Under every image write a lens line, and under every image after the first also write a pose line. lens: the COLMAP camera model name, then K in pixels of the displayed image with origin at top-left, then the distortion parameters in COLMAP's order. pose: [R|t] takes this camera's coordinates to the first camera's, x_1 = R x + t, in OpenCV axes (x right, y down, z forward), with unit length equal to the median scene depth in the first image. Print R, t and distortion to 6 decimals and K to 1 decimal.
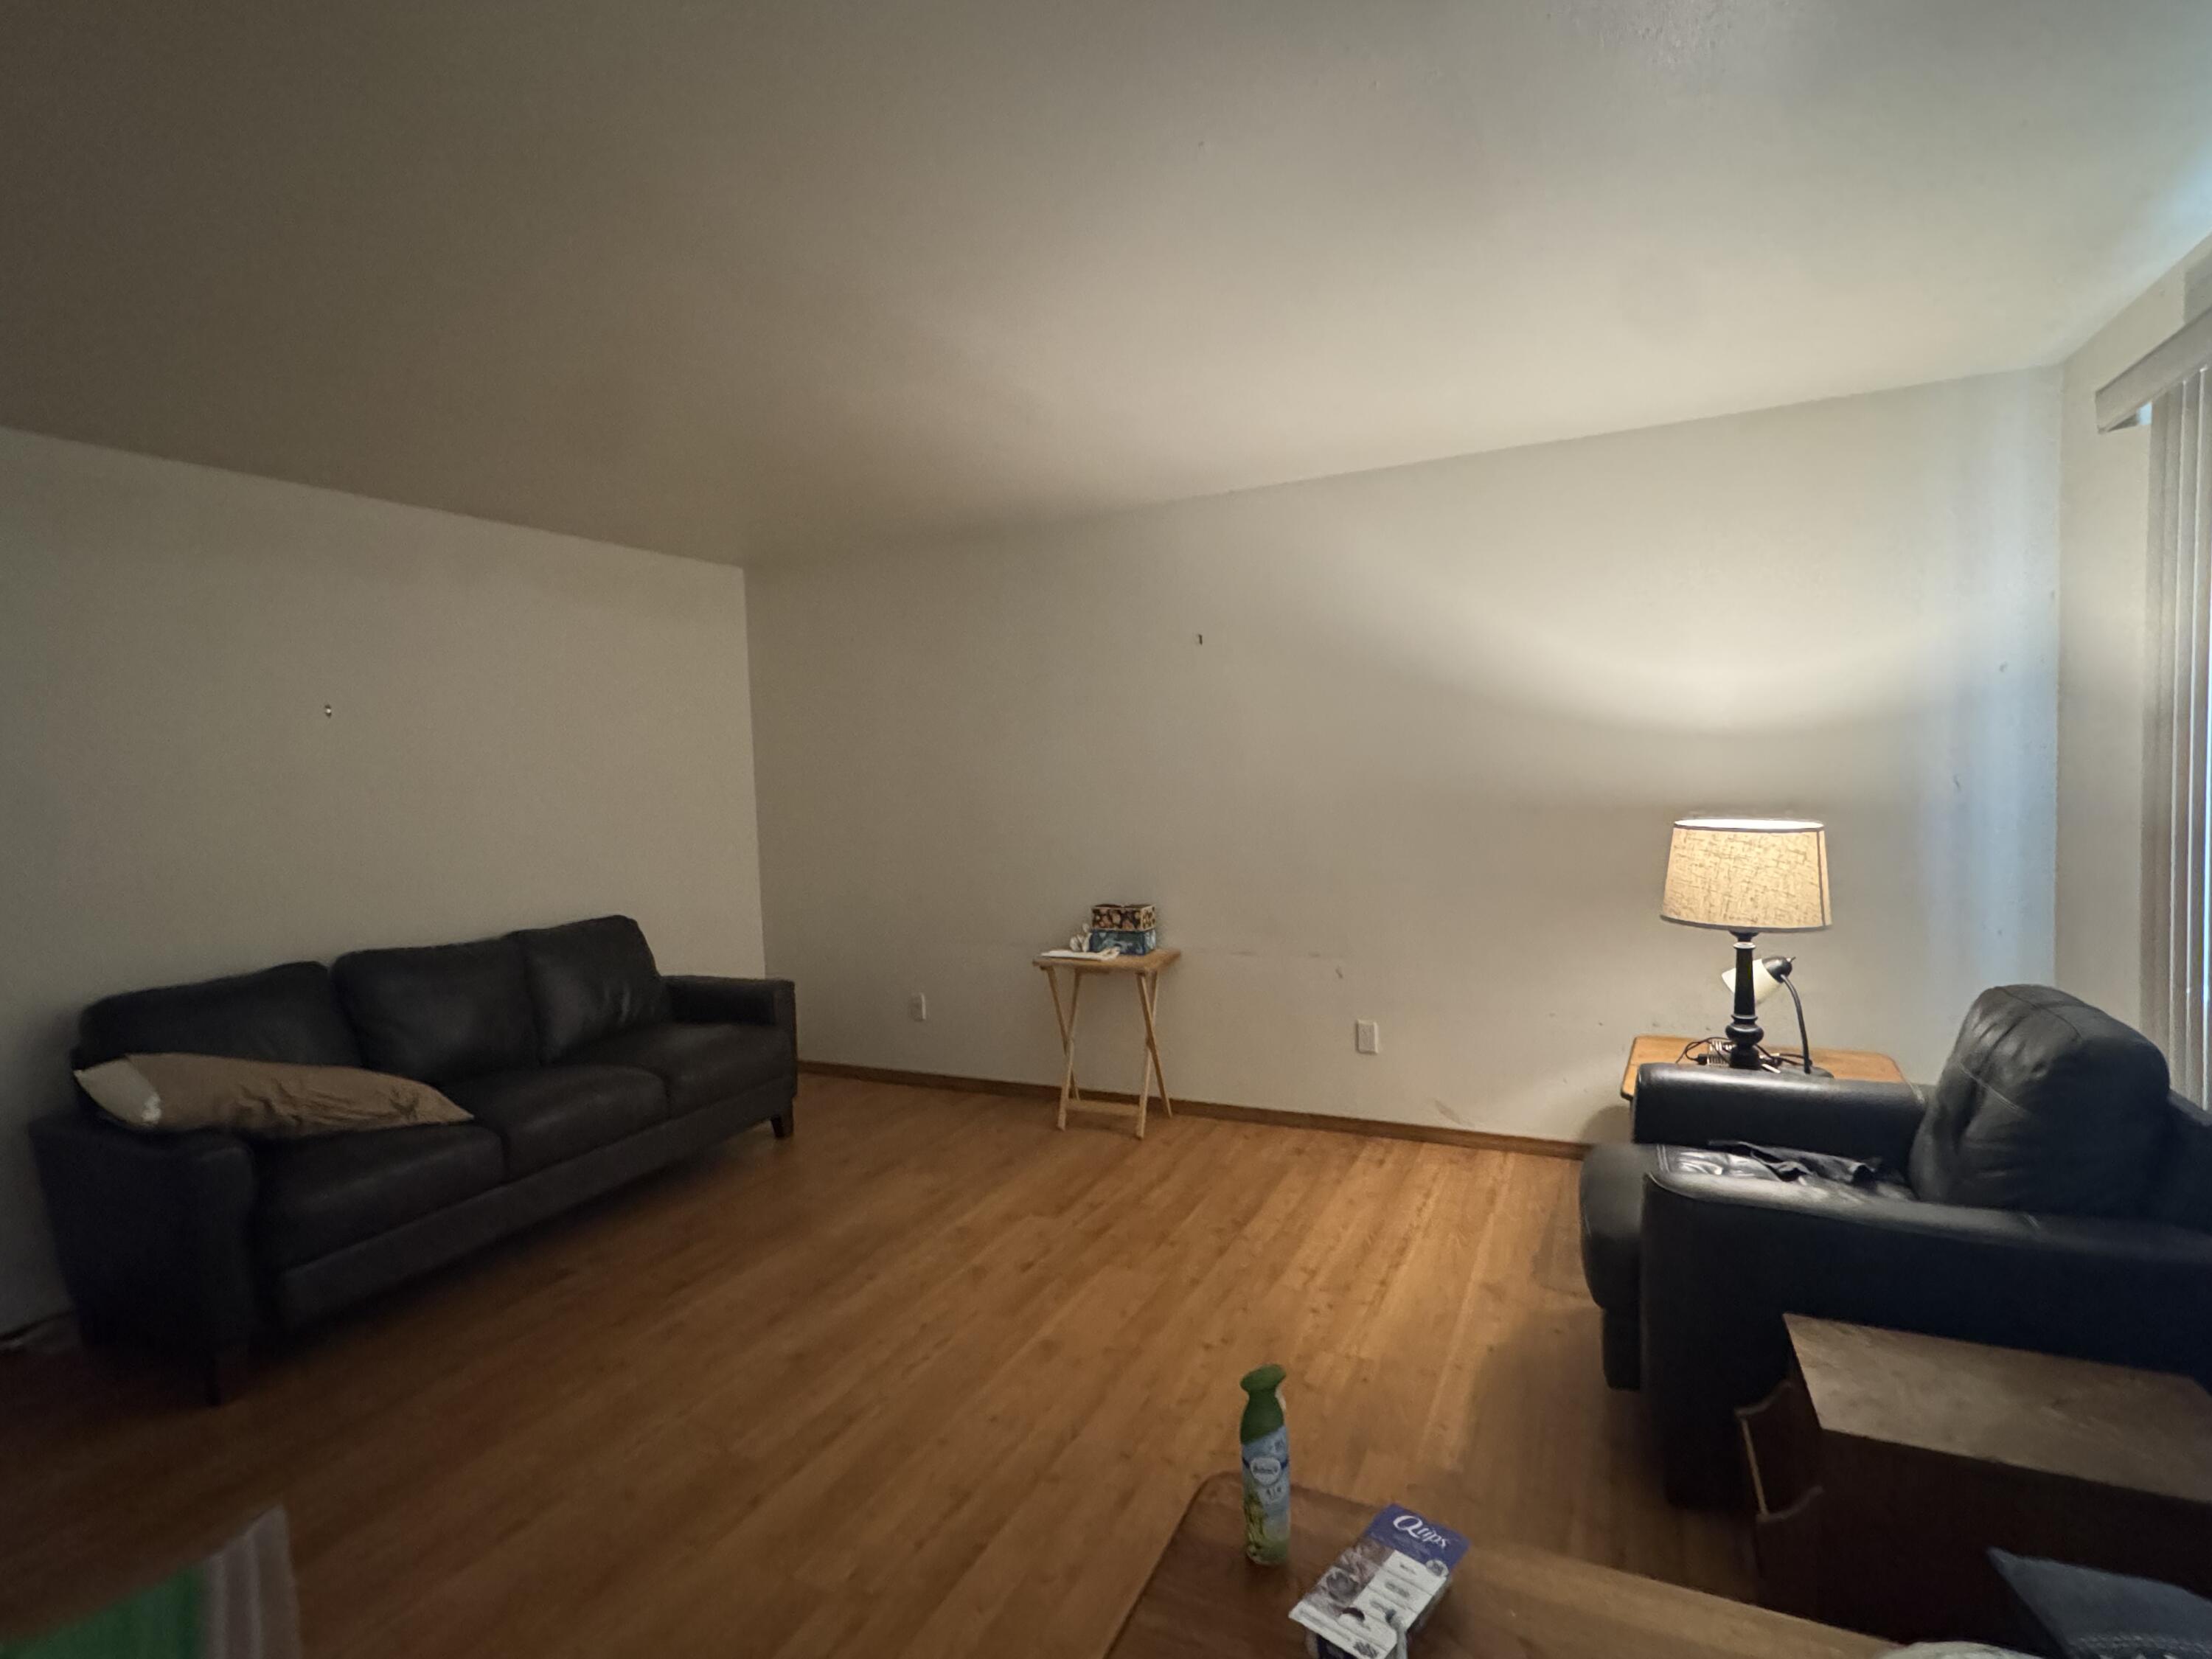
lens RADIAL K [[1070.1, 0, 1092.7], [0, 1070.1, 827.0], [0, 0, 1]] dist [-0.013142, 0.004775]
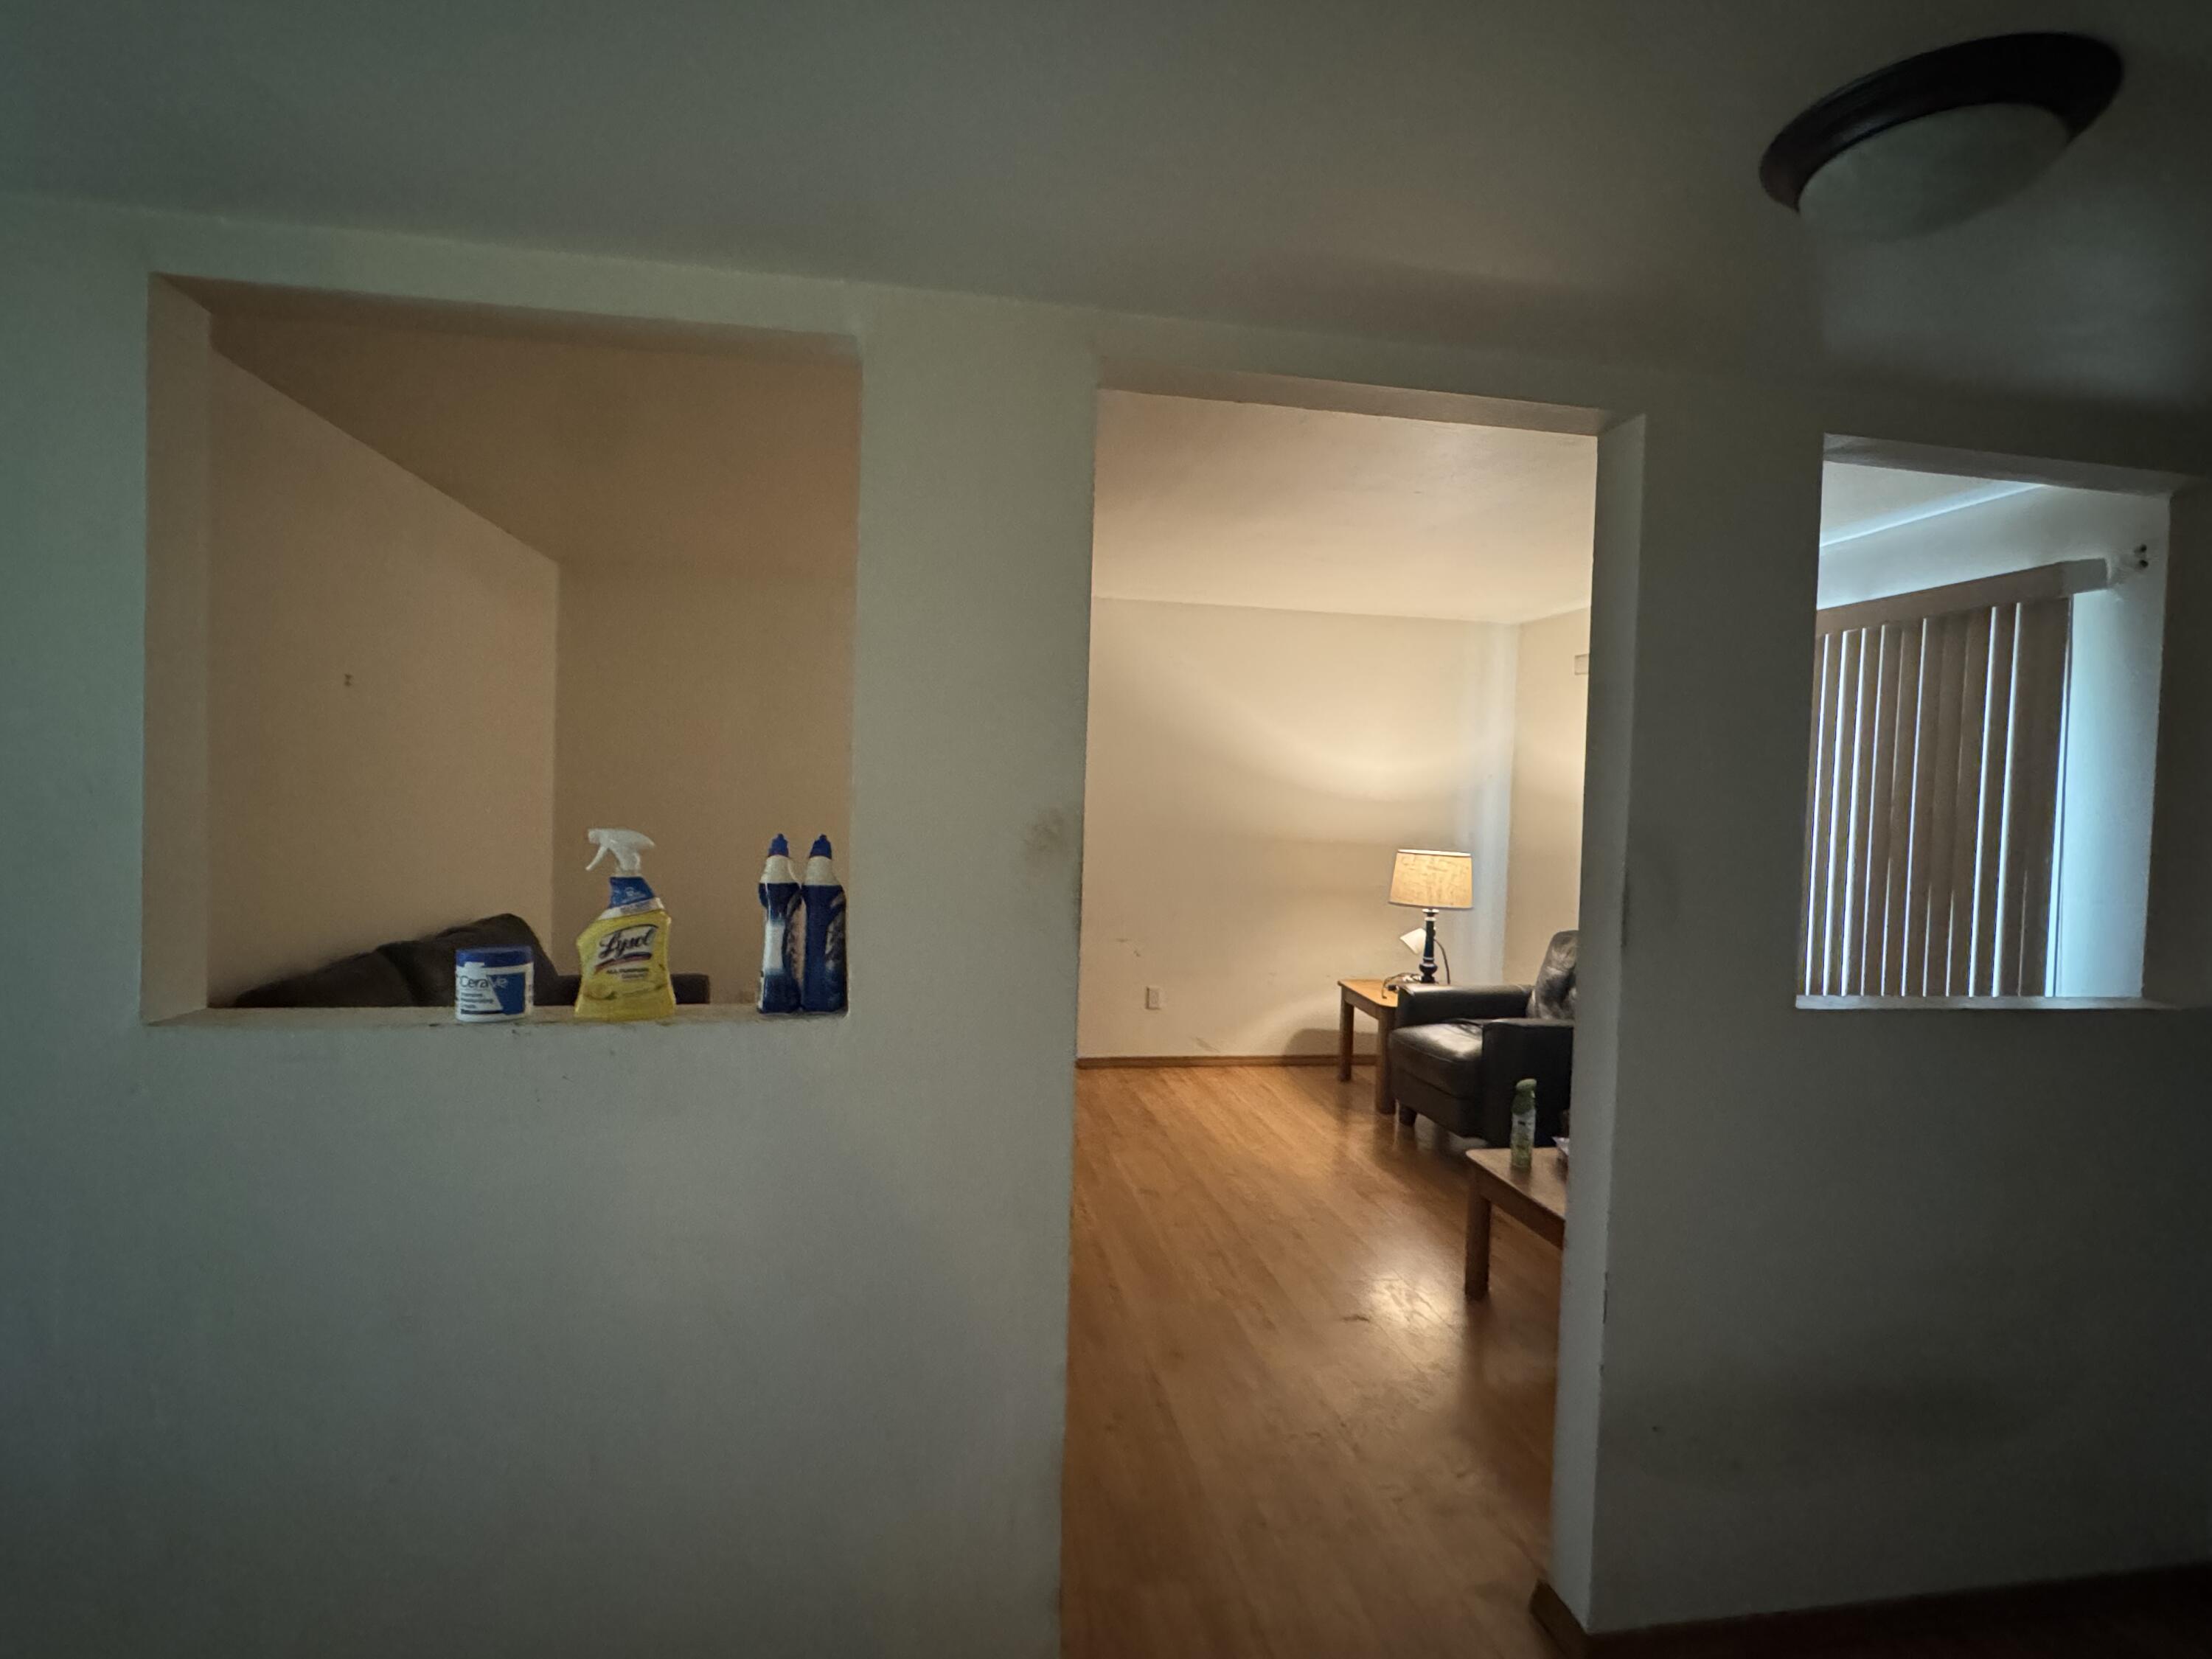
lens RADIAL K [[1070.1, 0, 1092.7], [0, 1070.1, 827.0], [0, 0, 1]] dist [-0.013142, 0.004775]
pose [[0.809425, 0.046833, 0.585352, -0.880350], [-0.029188, 0.998791, -0.039550, 0.039837], [-0.586497, 0.014927, 0.809814, -0.139495]]
